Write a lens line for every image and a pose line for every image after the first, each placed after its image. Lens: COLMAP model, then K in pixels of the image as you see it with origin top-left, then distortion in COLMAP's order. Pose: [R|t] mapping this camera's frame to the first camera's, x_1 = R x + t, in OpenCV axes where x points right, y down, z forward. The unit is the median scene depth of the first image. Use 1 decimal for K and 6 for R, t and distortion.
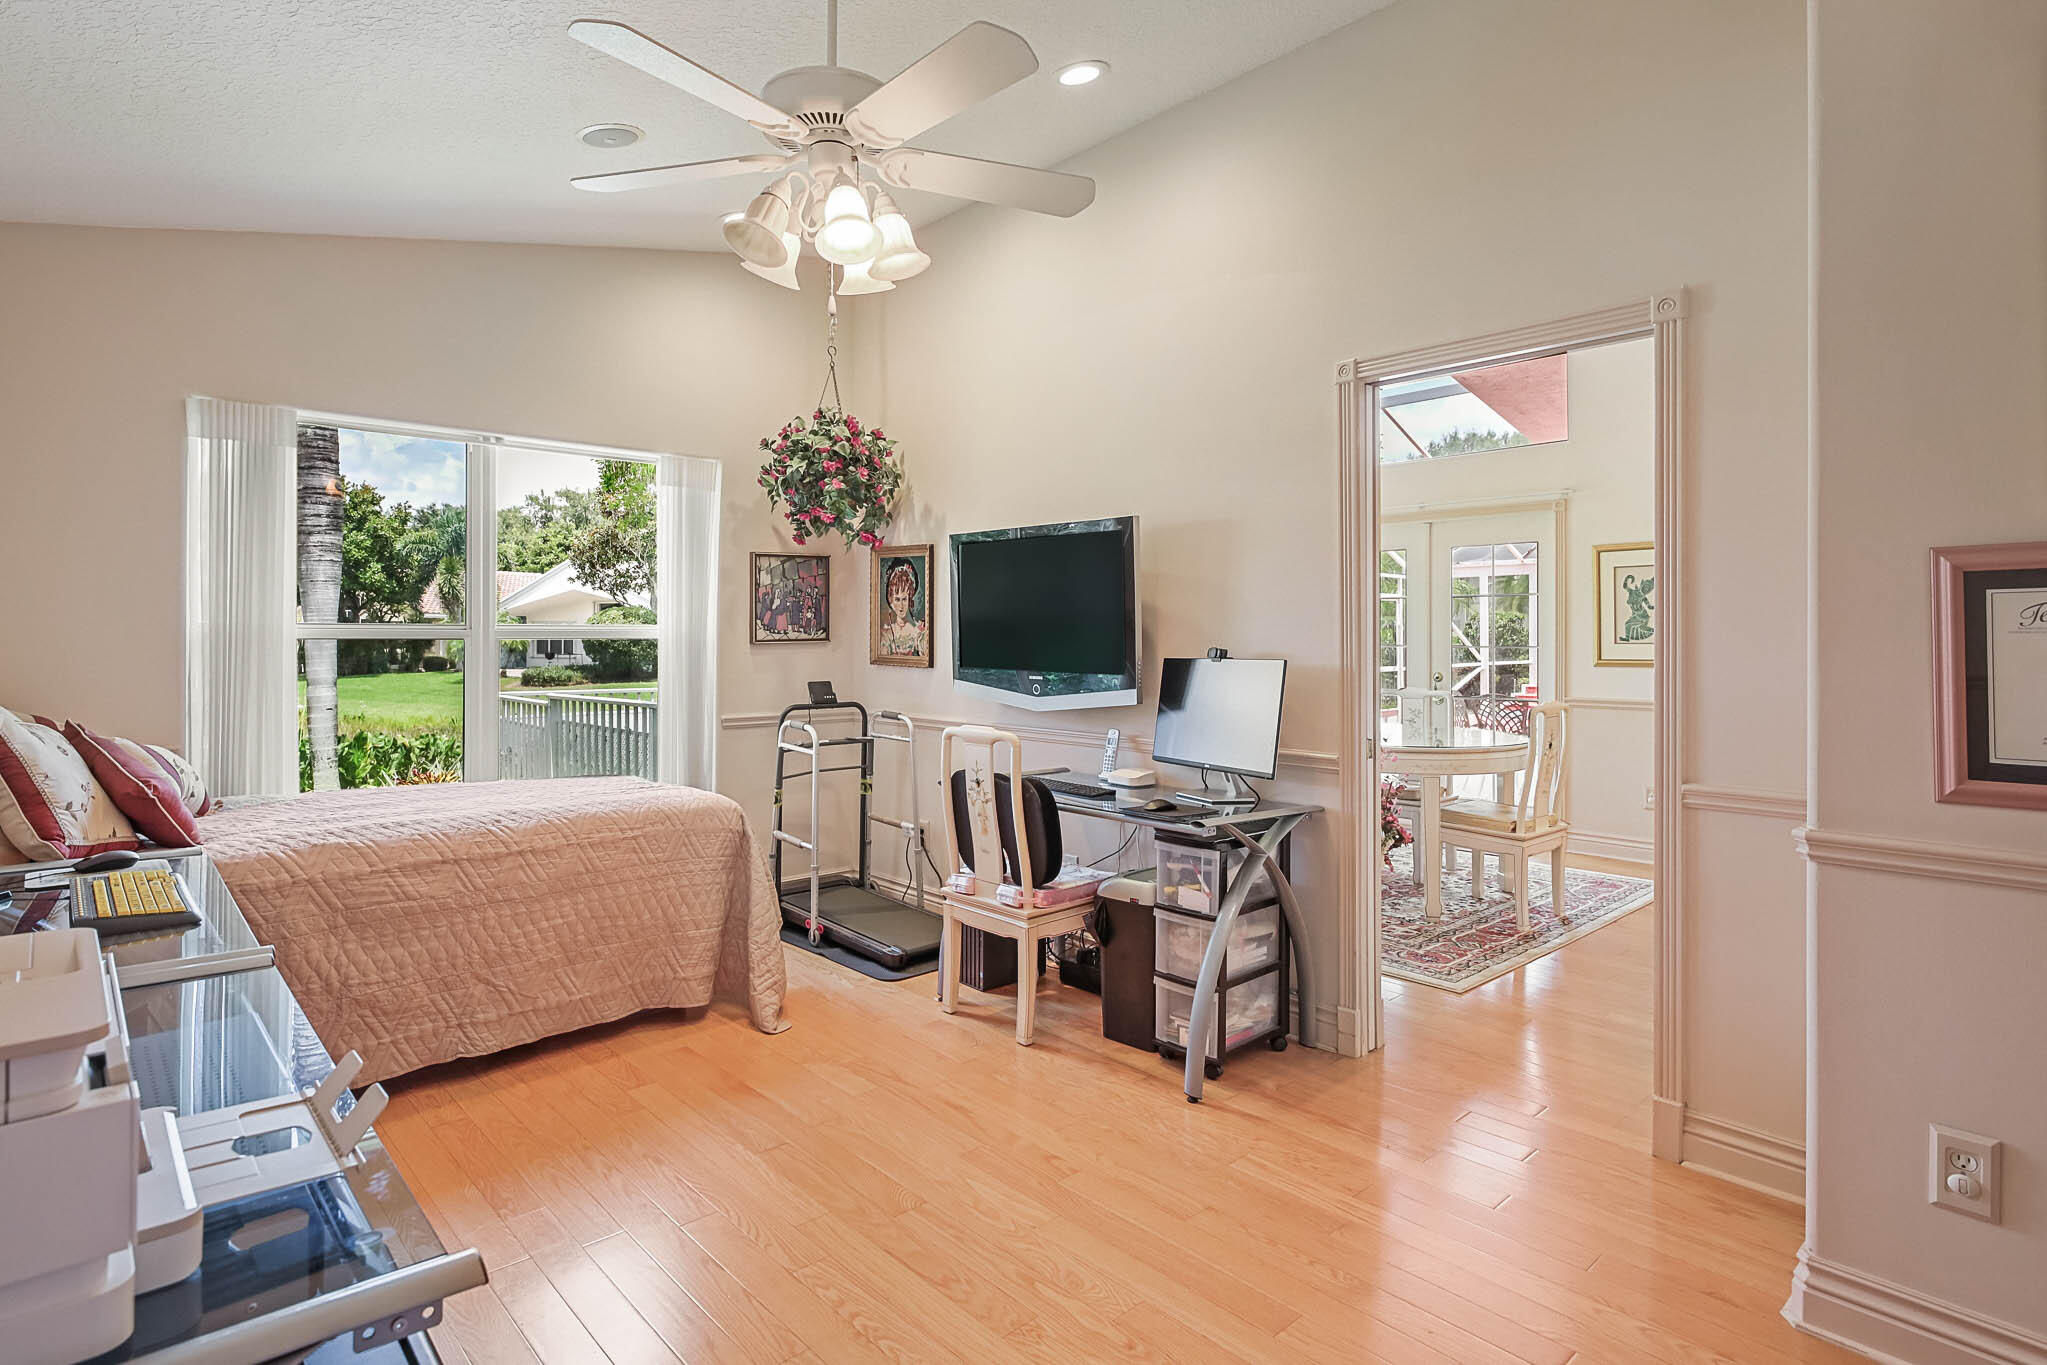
lens RADIAL K [[1072.7, 0, 1015.8], [0, 1072.7, 624.4], [0, 0, 1]] dist [-0.013432, -0.001191]
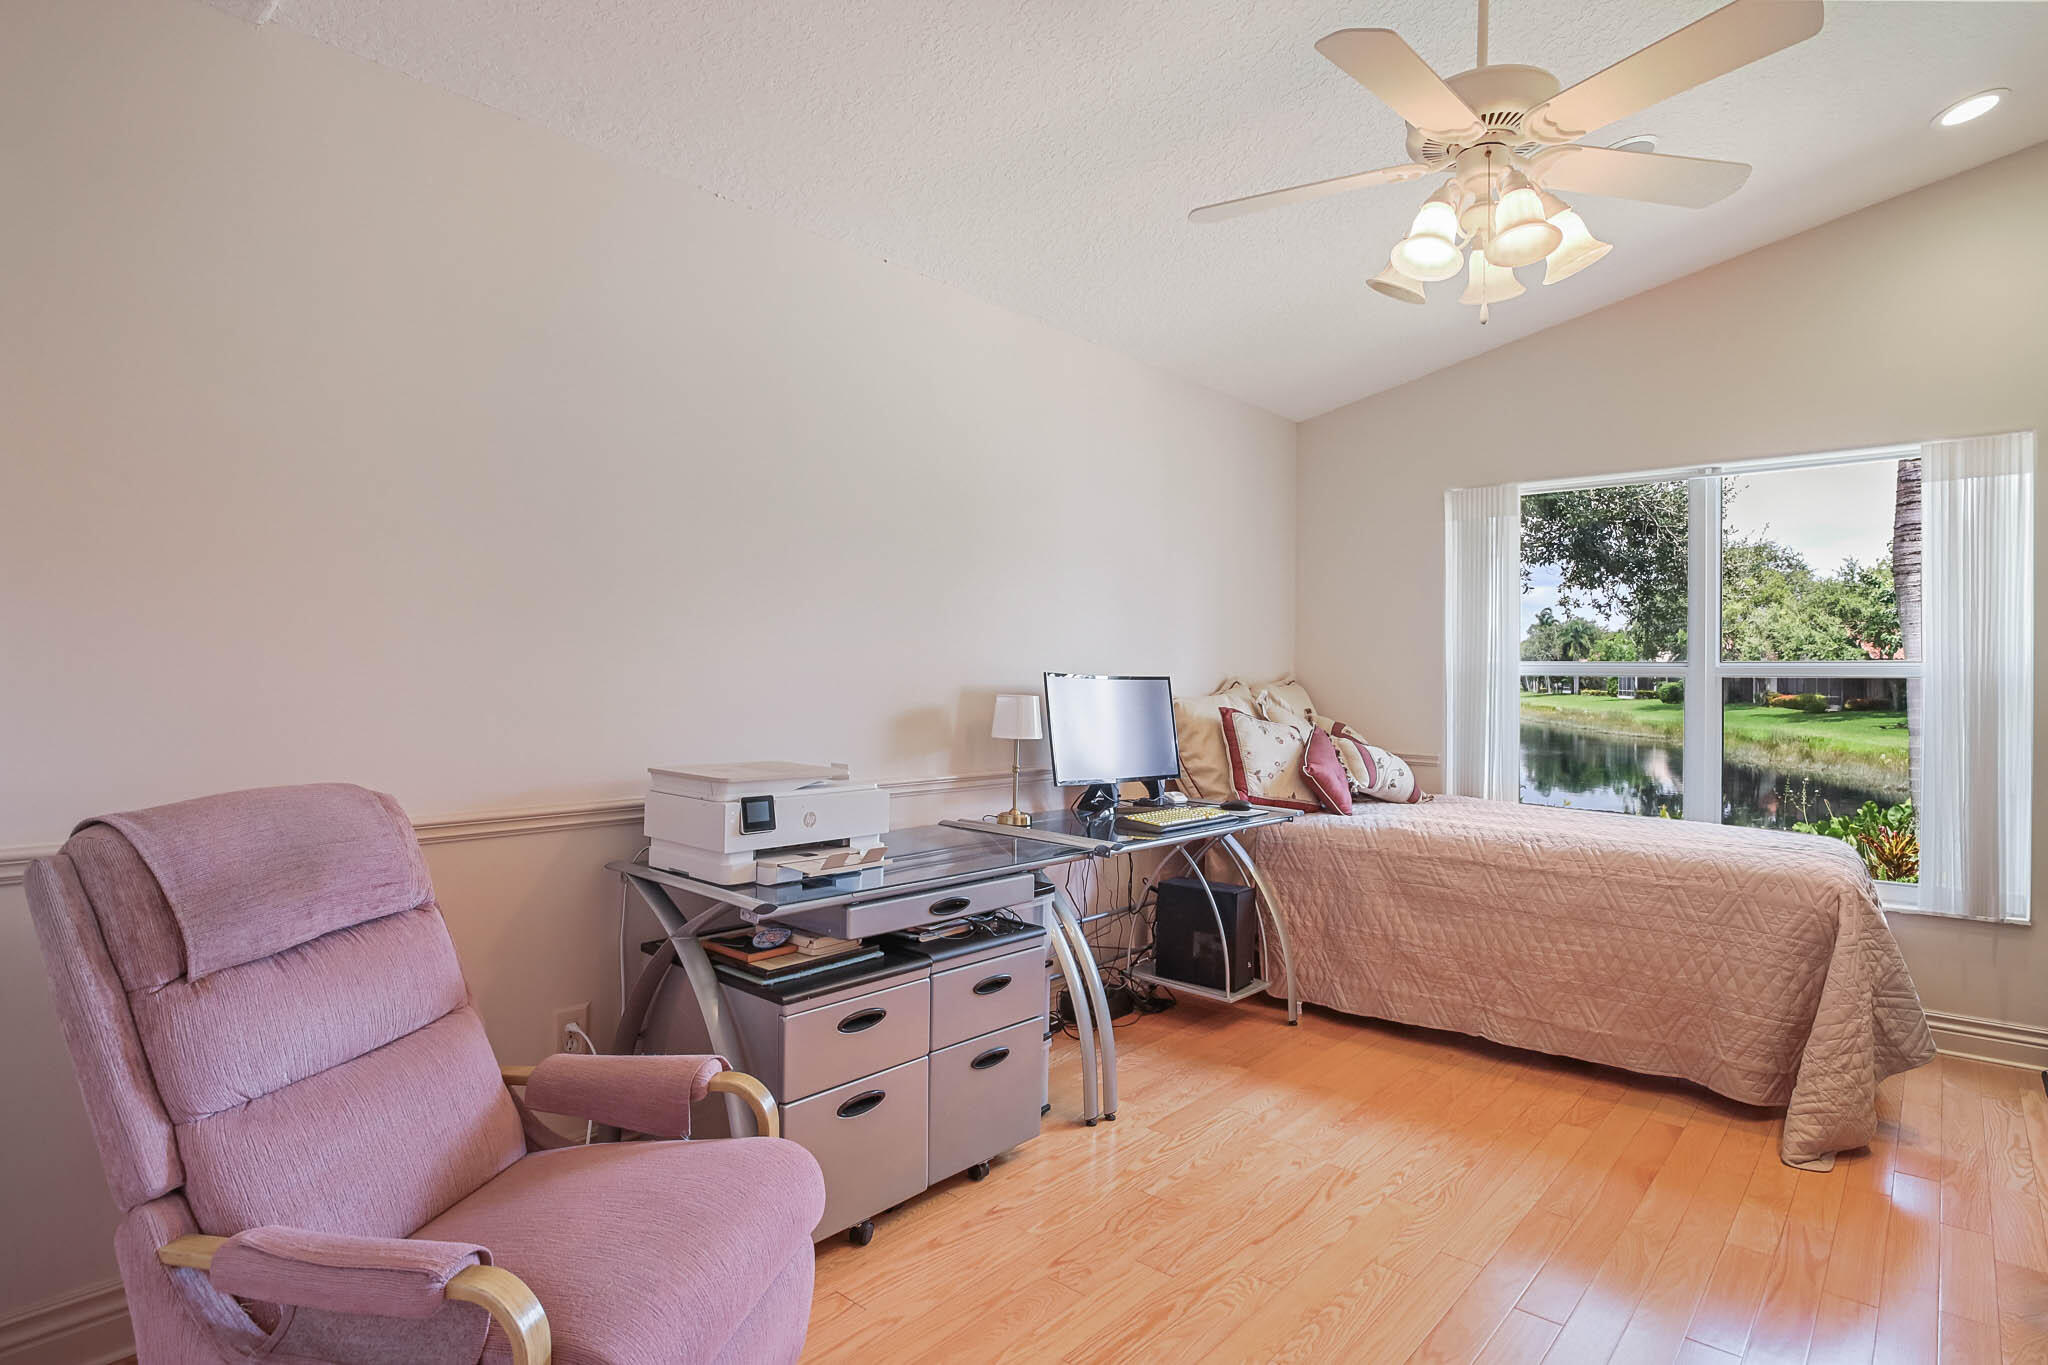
lens RADIAL K [[1073.3, 0, 1021.2], [0, 1073.3, 674.7], [0, 0, 1]] dist [-0.013432, -0.001191]
pose [[0.092488, -0.000636, -0.995714, 0.544159], [-0.002174, 0.999997, -0.000840, 0.018533], [0.995711, 0.002243, 0.092486, 0.378080]]
